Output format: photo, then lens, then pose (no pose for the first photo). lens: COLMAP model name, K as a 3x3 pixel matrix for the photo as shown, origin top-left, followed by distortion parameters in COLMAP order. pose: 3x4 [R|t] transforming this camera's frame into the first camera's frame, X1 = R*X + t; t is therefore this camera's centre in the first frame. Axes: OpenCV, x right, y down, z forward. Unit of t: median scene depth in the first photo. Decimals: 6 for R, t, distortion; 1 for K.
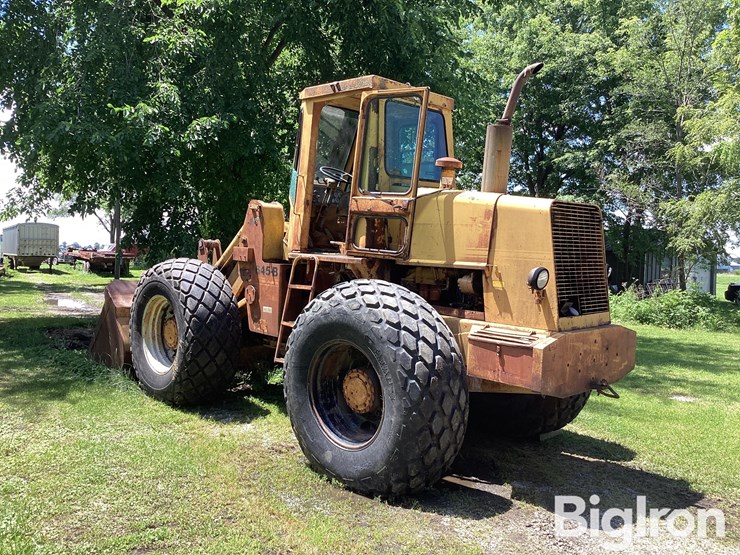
lens RADIAL K [[662.7, 0, 366.7], [0, 662.7, 277.7], [0, 0, 1]] dist [0.124693, -0.236926]
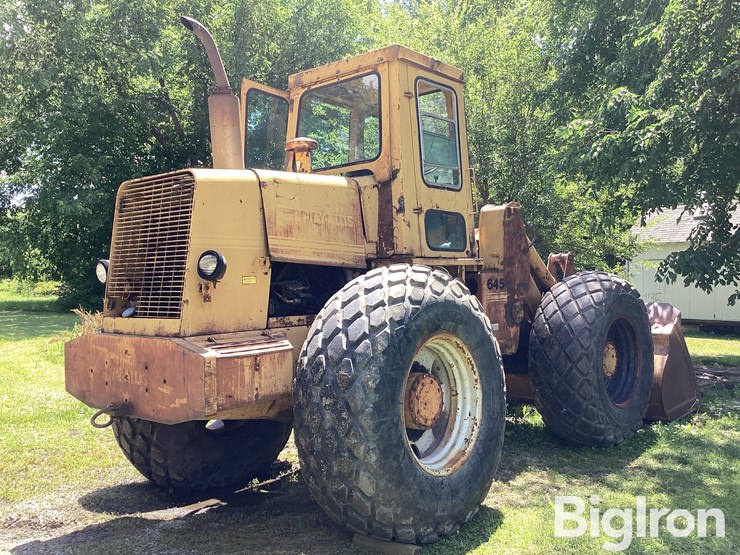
lens RADIAL K [[662.7, 0, 366.7], [0, 662.7, 277.7], [0, 0, 1]] dist [0.124693, -0.236926]
pose [[0.055469, -0.038616, -0.997713, 1.002914], [-0.038213, 0.998438, -0.040768, 0.027327], [0.997729, 0.040387, 0.053906, 1.095281]]
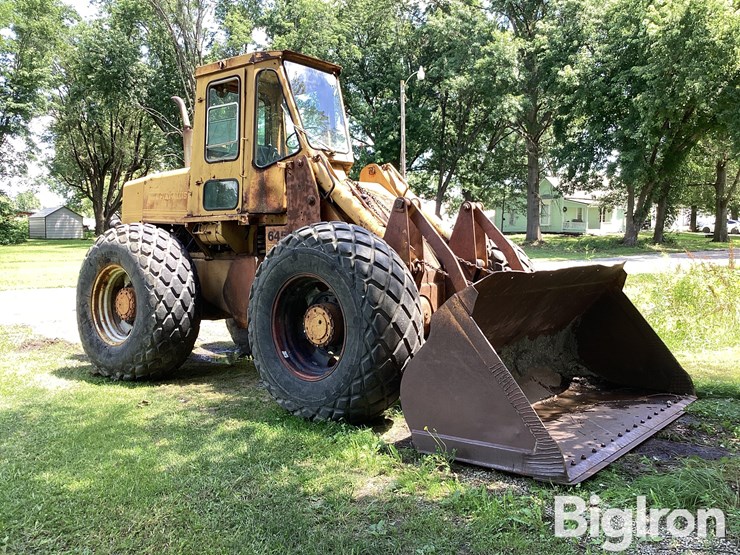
lens RADIAL K [[659.3, 0, 369.0], [0, 659.3, 279.6], [0, 0, 1]] dist [0.145770, -0.262346]
pose [[-0.994502, -0.023194, -0.102116, -0.057054], [-0.034514, 0.993274, 0.110526, -0.068902], [0.098866, 0.113443, -0.988613, 2.485785]]
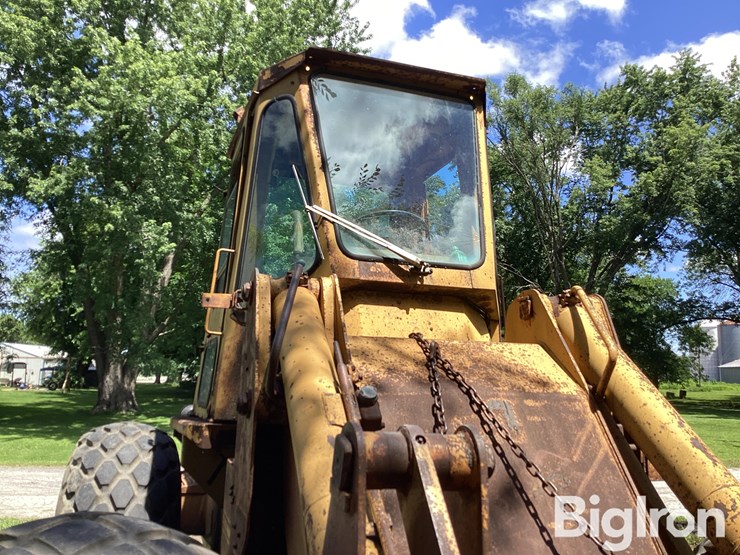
lens RADIAL K [[656.5, 0, 370.0], [0, 656.5, 277.5], [0, 0, 1]] dist [0.114010, -0.215469]
pose [[-0.889807, 0.020313, 0.455885, -0.290761], [-0.031221, 0.993958, -0.105225, -0.104979], [-0.455268, -0.107863, -0.883797, 1.694237]]
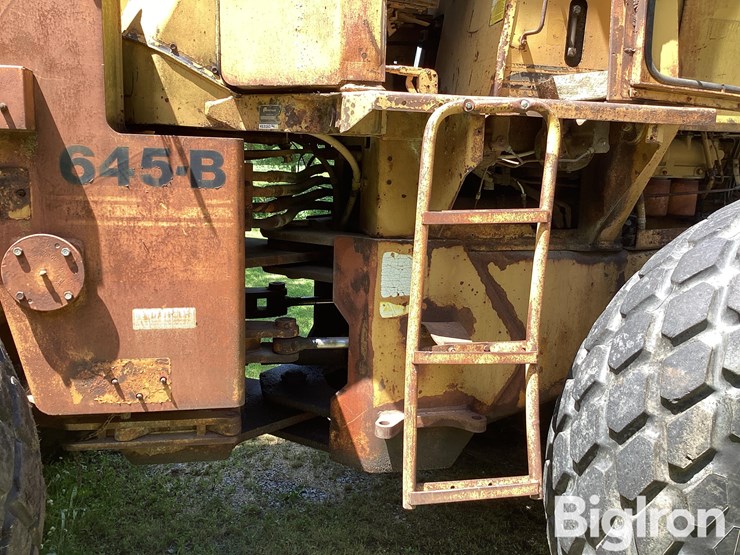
lens RADIAL K [[662.7, 0, 366.7], [0, 662.7, 277.7], [0, 0, 1]] dist [0.124693, -0.236926]
pose [[0.541348, -0.172605, 0.822891, -0.384641], [0.042365, 0.983058, 0.178331, -0.013437], [-0.839731, -0.061677, 0.539489, 0.955231]]
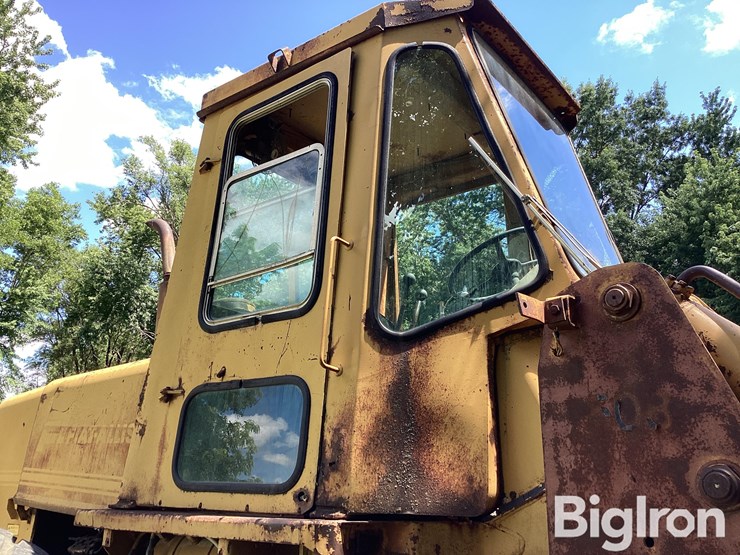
lens RADIAL K [[659.3, 0, 369.0], [0, 659.3, 279.6], [0, 0, 1]] dist [0.145770, -0.262346]
pose [[-0.992578, -0.086116, -0.085864, 0.059728], [-0.063327, 0.968806, -0.239594, -0.078451], [0.103819, -0.232378, -0.967069, 1.612334]]
